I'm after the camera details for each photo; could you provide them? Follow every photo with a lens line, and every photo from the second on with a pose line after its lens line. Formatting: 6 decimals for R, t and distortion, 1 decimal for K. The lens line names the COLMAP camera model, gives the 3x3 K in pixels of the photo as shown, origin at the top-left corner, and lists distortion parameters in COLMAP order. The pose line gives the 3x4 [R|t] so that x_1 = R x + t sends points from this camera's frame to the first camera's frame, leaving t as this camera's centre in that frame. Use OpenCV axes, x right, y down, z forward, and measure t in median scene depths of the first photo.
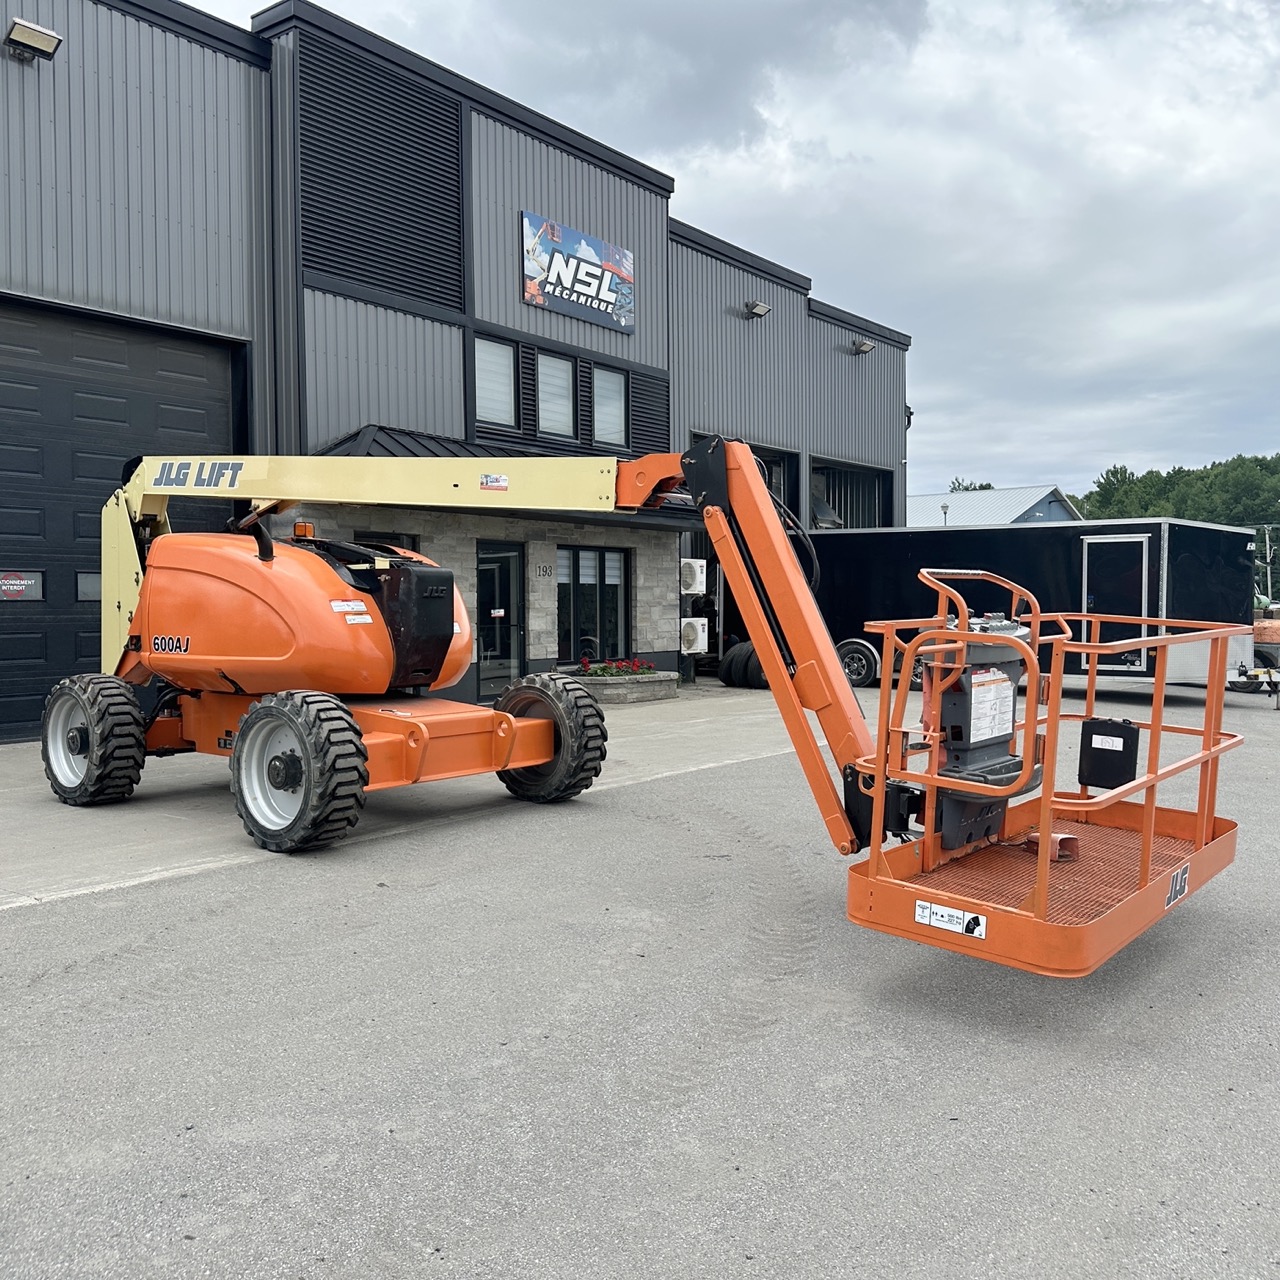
lens RADIAL K [[1200.4, 0, 648.7], [0, 1200.4, 647.9], [0, 0, 1]] dist [0.011422, 0.000000]
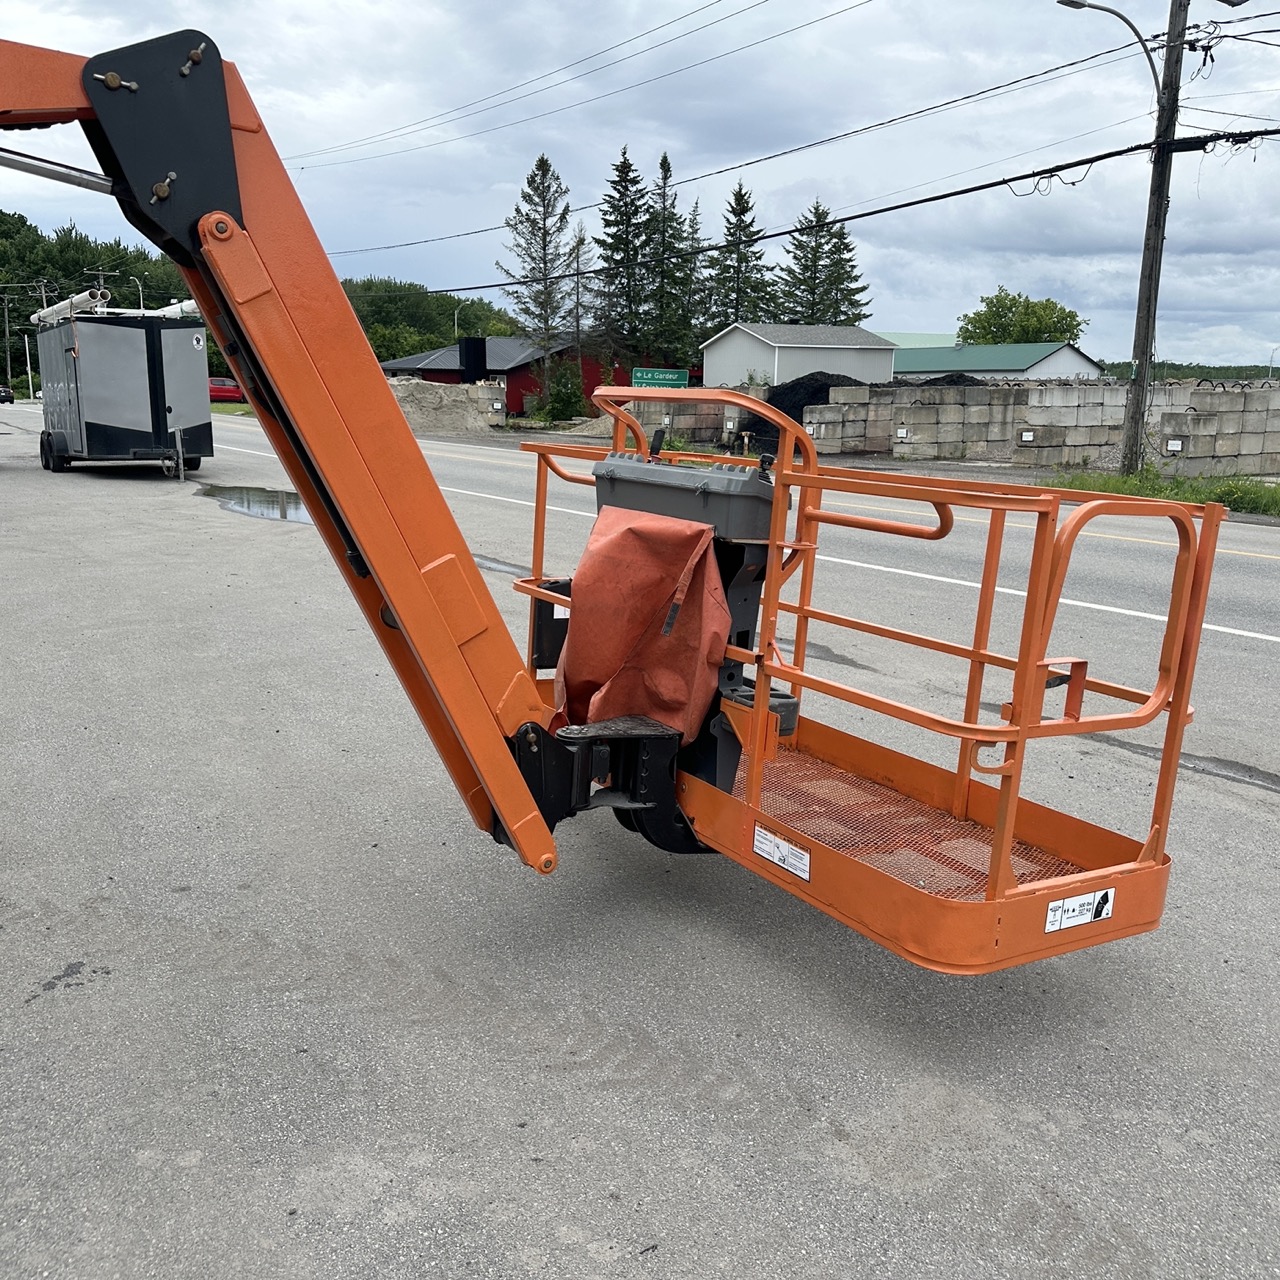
lens RADIAL K [[1200.4, 0, 648.6], [0, 1200.4, 632.9], [0, 0, 1]] dist [0.011422, 0.000000]
pose [[0.319720, -0.182471, 0.929776, -0.134260], [0.014279, 0.982098, 0.187830, -0.021102], [-0.947404, -0.046777, 0.316602, 0.296780]]
